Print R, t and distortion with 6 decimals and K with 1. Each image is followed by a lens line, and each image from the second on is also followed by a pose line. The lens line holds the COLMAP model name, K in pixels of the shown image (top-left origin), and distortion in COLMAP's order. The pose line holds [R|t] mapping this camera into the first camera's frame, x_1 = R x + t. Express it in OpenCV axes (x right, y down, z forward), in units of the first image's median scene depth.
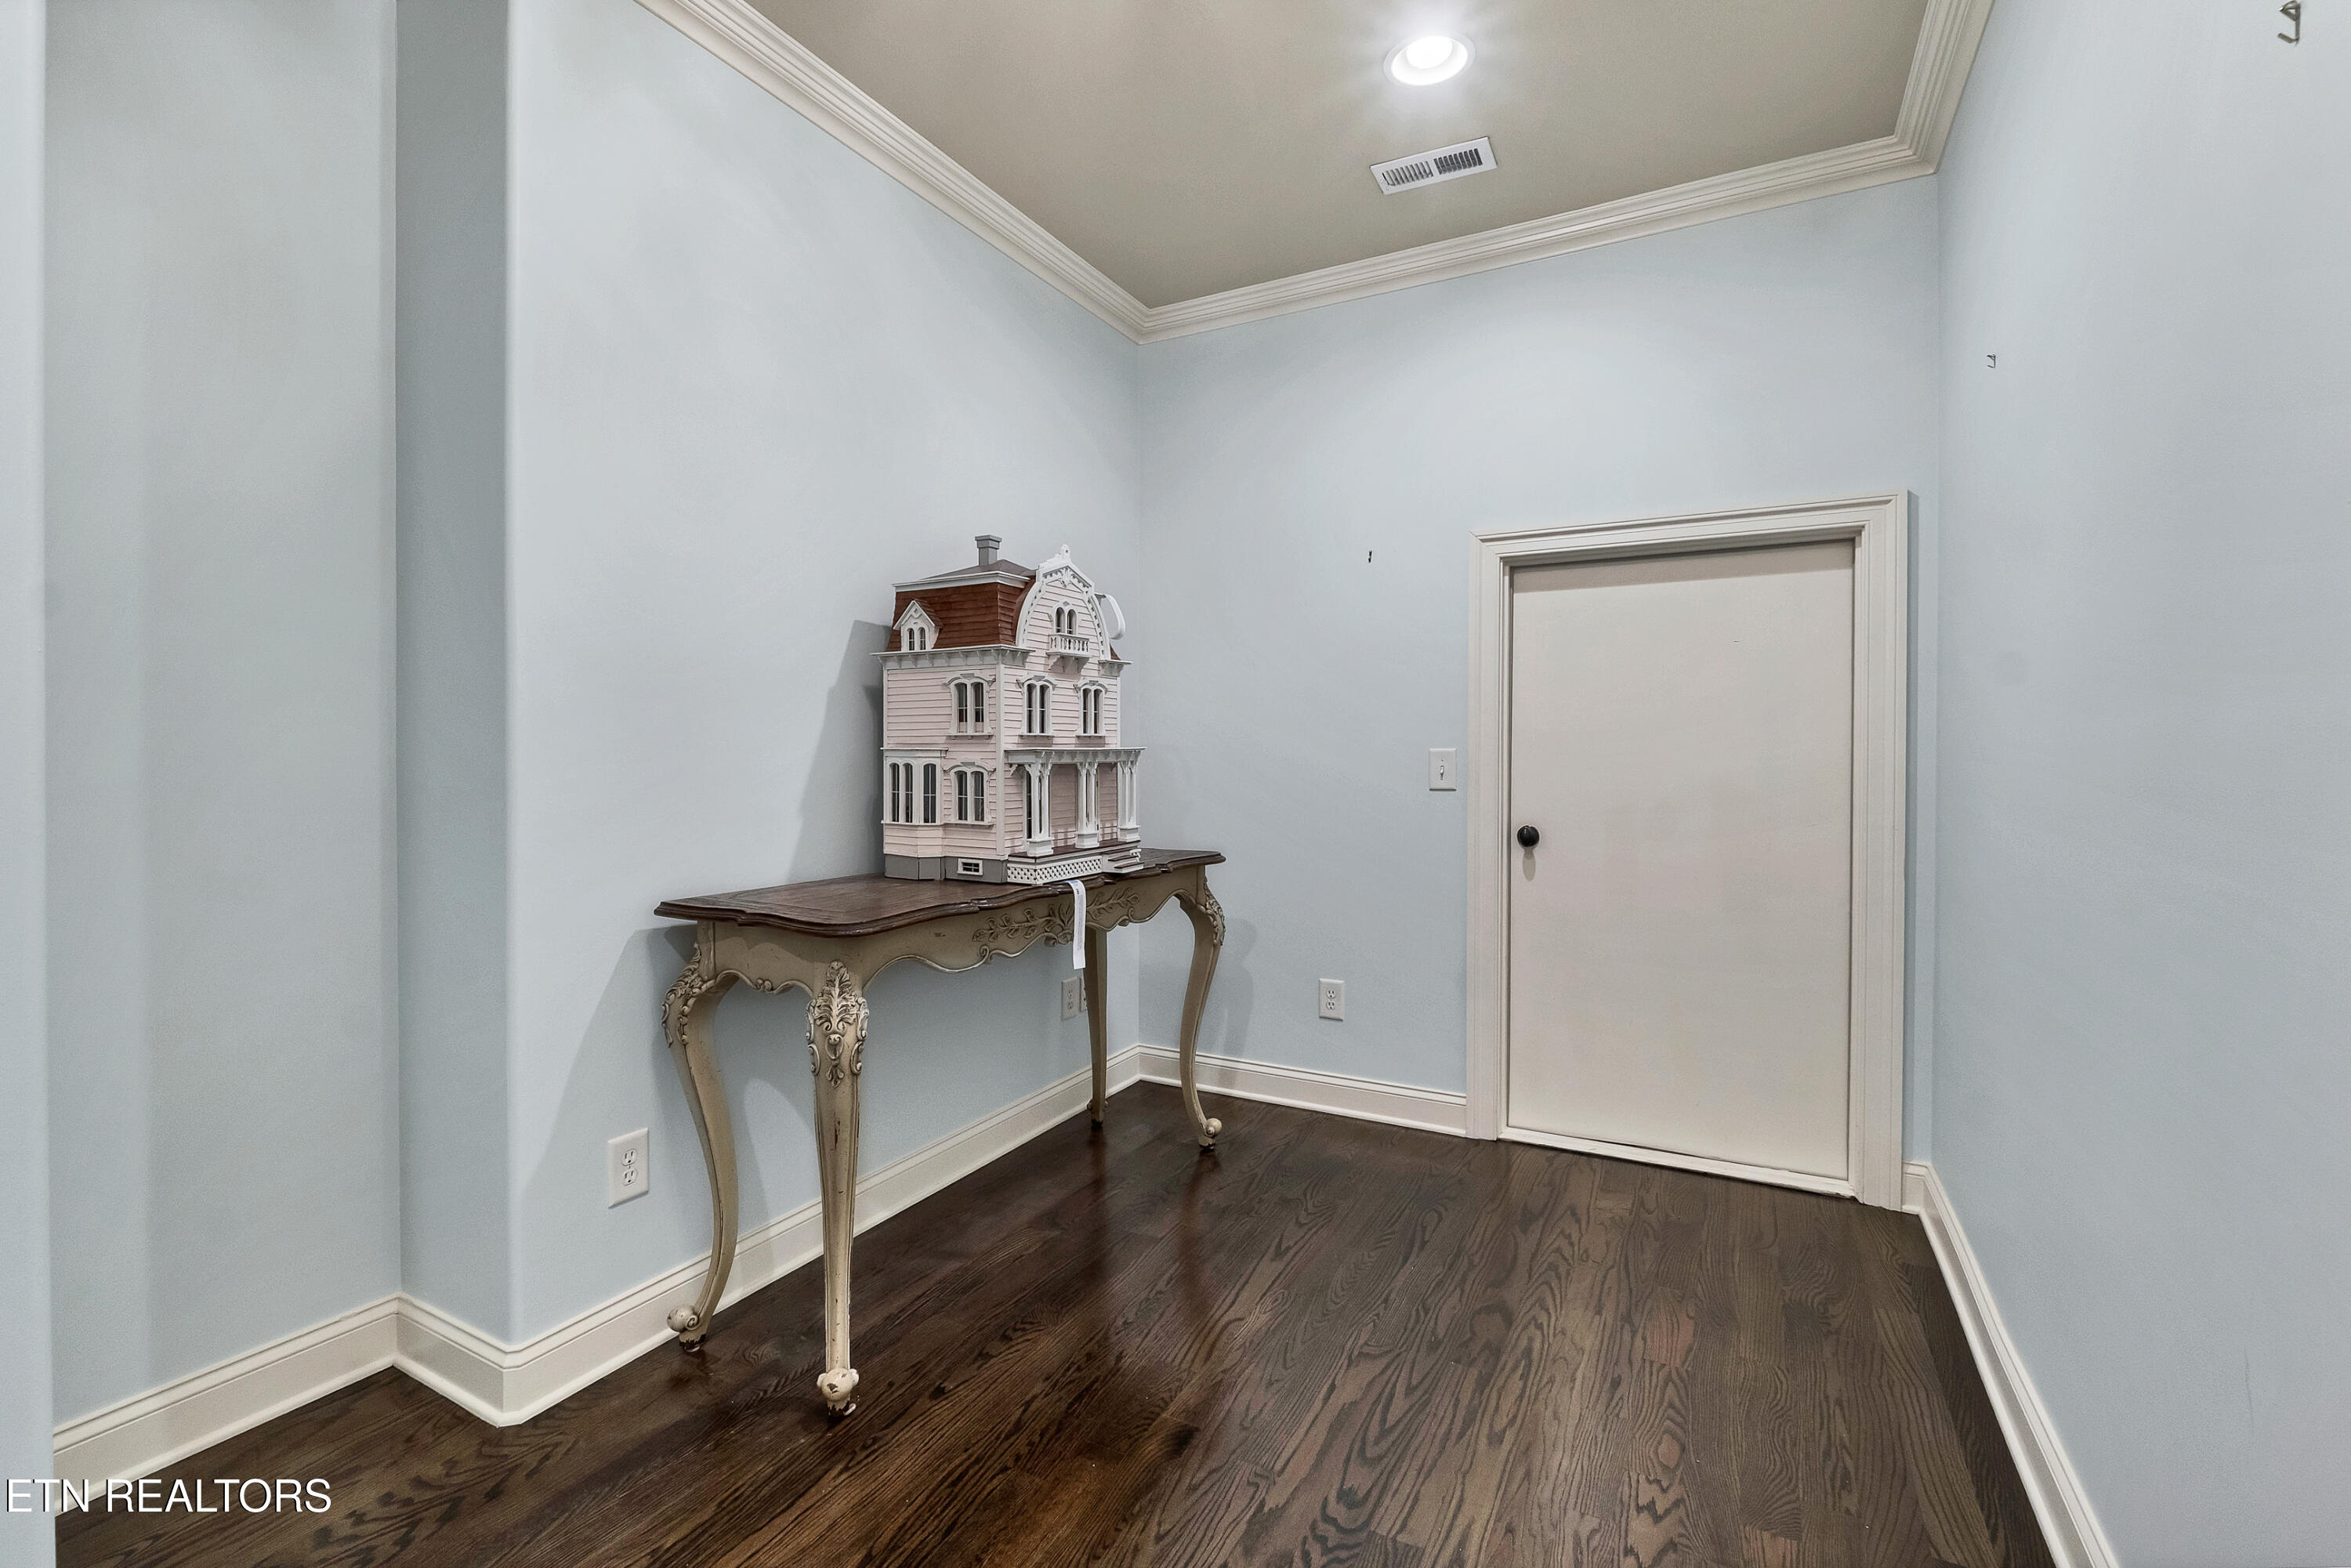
lens RADIAL K [[1020.2, 0, 1173.7], [0, 1020.2, 766.7], [0, 0, 1]] dist [-0.001423, -0.000207]
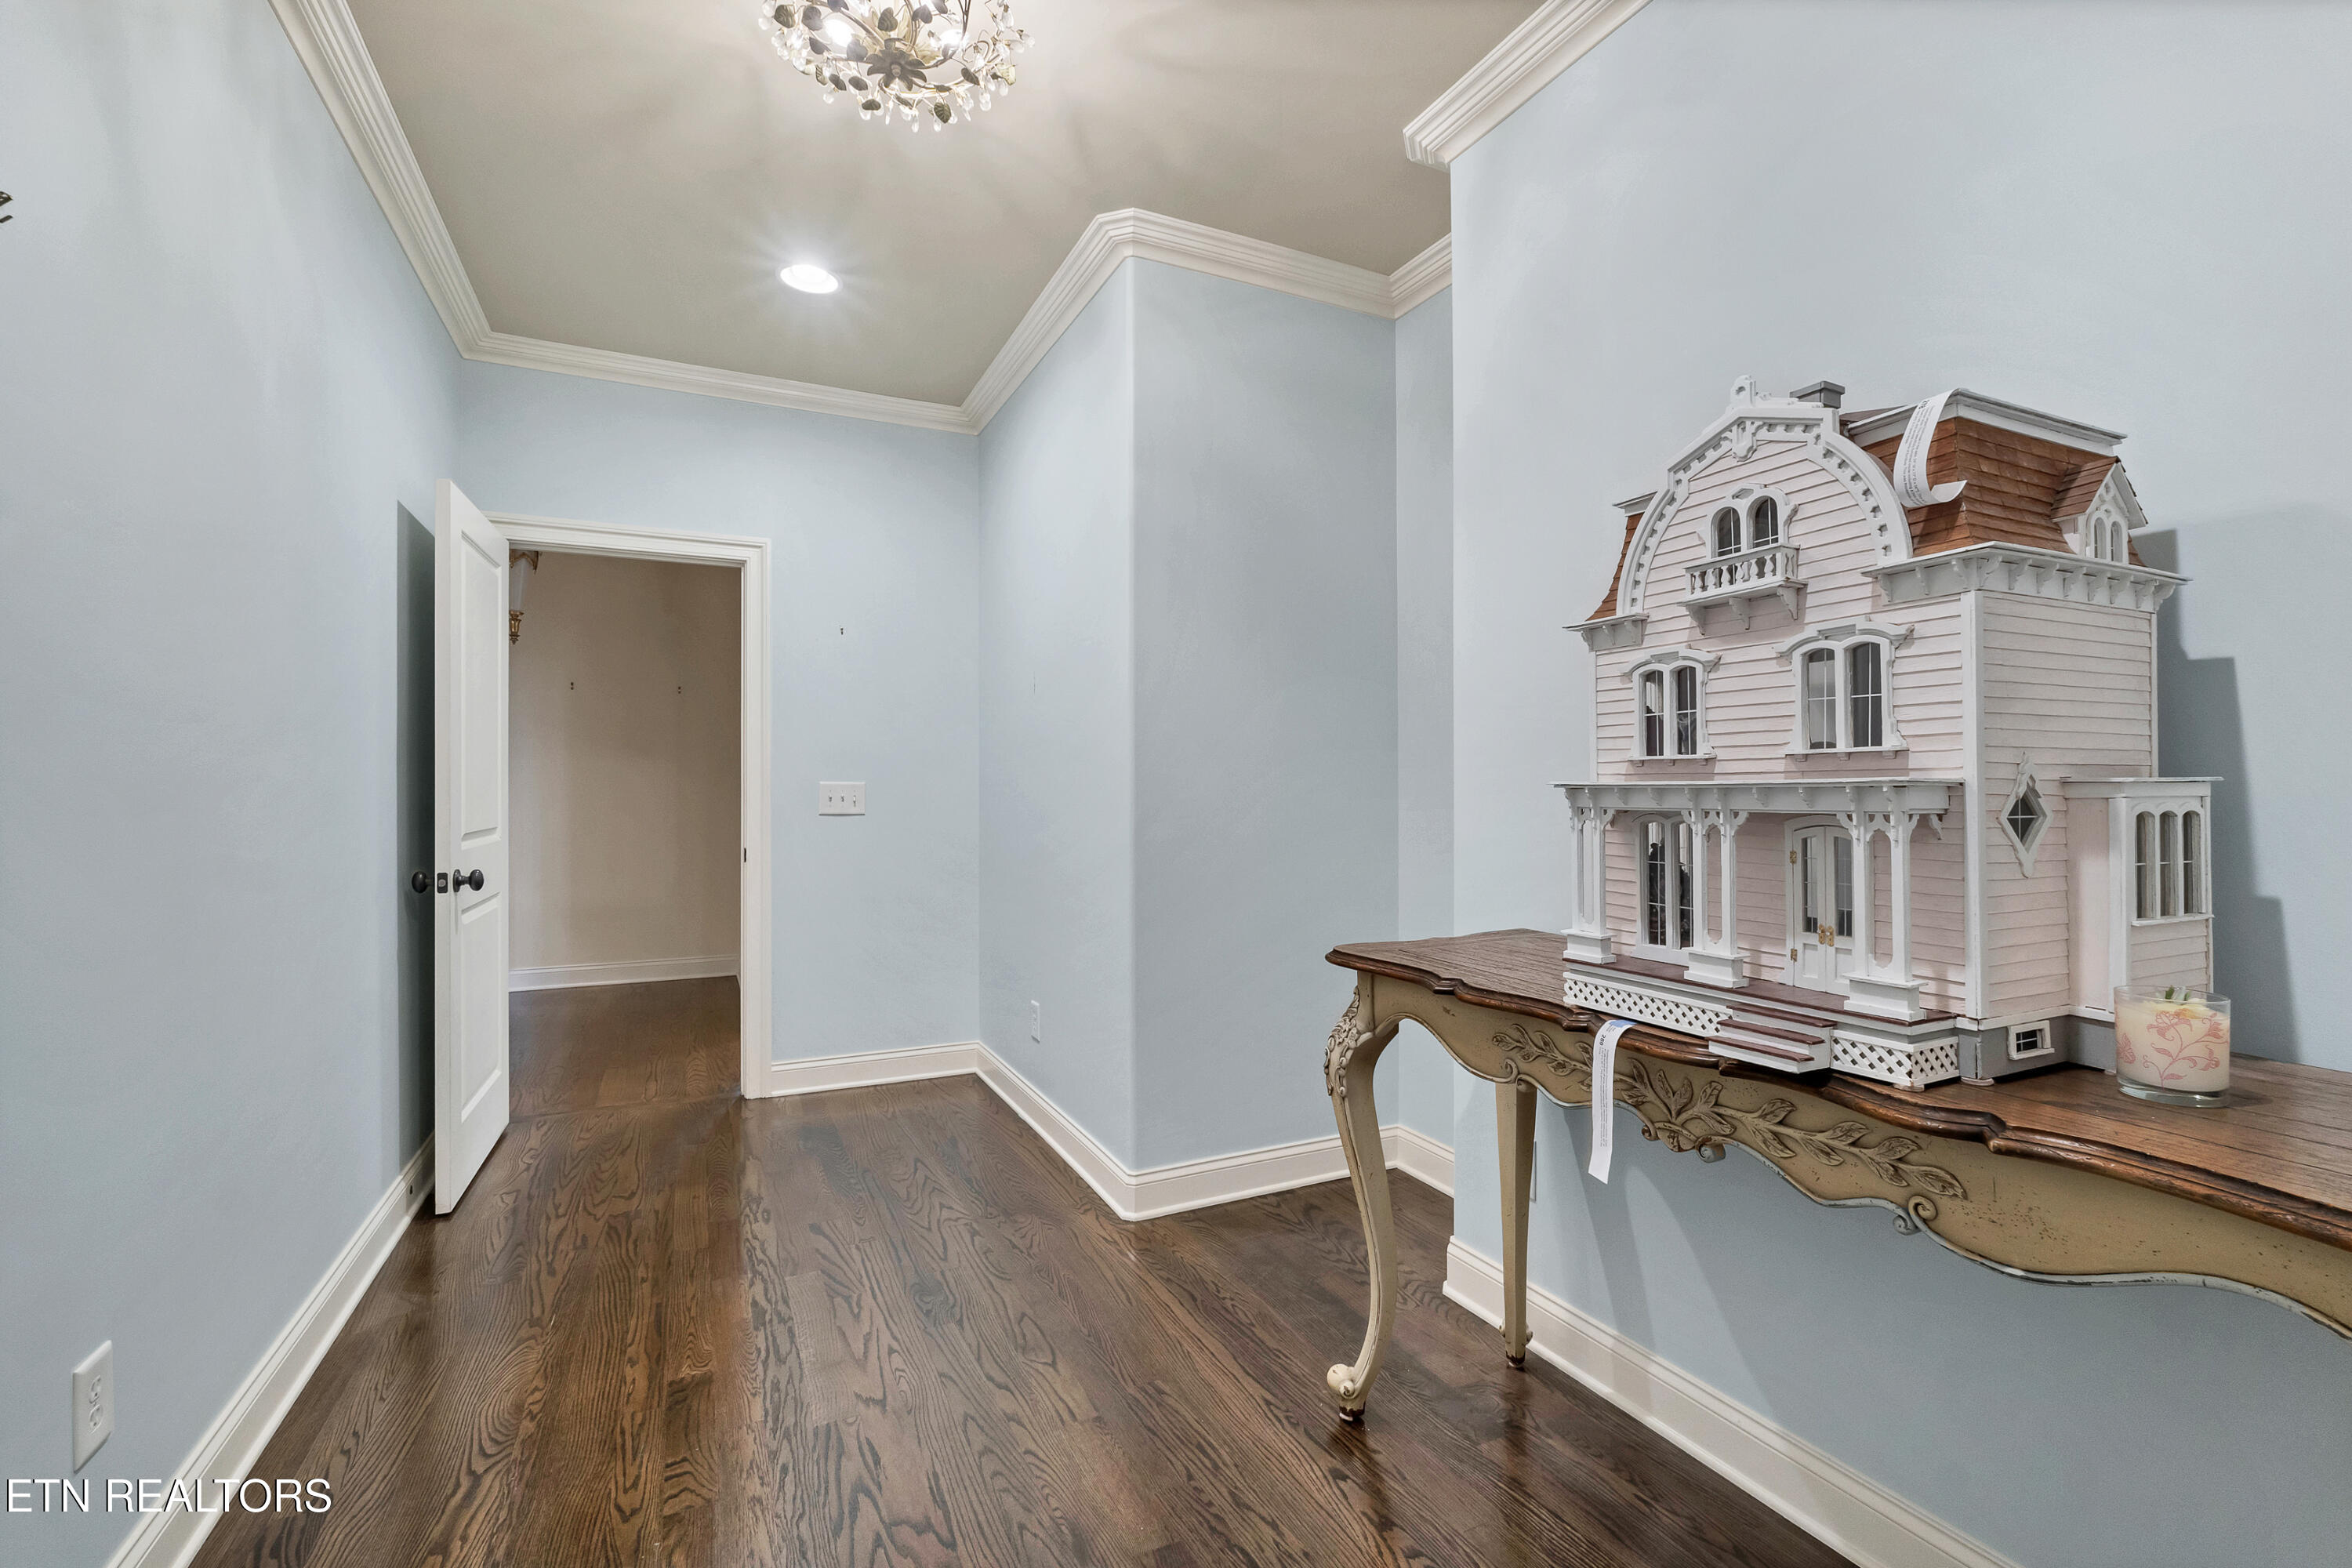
lens RADIAL K [[1020.7, 0, 1174.2], [0, 1020.7, 766.7], [0, 0, 1]] dist [-0.001423, -0.000207]
pose [[-0.585928, -0.006803, -0.810335, 0.467545], [-0.001539, 0.999972, -0.007283, -0.021503], [0.810362, -0.003020, -0.585922, 1.075298]]
